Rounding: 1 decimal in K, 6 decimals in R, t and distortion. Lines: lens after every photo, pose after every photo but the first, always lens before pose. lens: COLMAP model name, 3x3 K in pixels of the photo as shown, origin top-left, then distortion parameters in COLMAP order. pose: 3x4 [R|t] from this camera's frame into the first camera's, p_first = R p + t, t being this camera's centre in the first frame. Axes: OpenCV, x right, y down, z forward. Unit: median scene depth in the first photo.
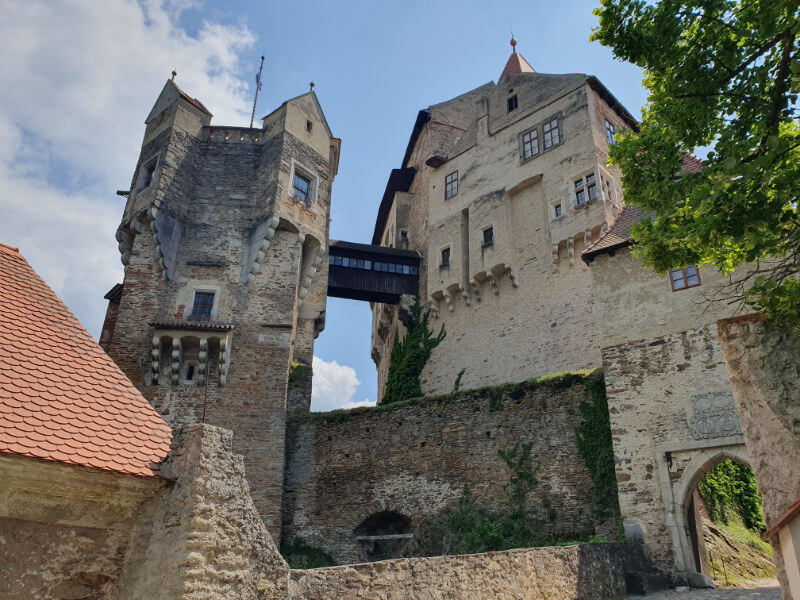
lens RADIAL K [[629.2, 0, 401.3], [0, 629.2, 316.7], [0, 0, 1]] dist [0.050650, -0.007154]
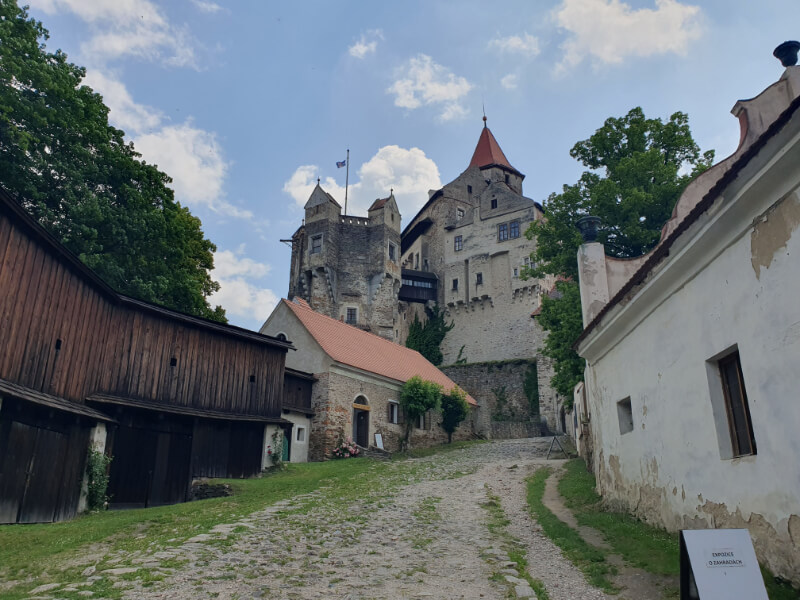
lens RADIAL K [[659.1, 0, 400.0], [0, 659.1, 300.0], [0, 0, 1]] dist [0.194108, -0.001743]
pose [[0.986908, 0.035810, 0.157260, -0.441802], [-0.055724, 0.990703, 0.124107, -0.309538], [-0.151354, -0.131245, 0.979728, -1.030079]]
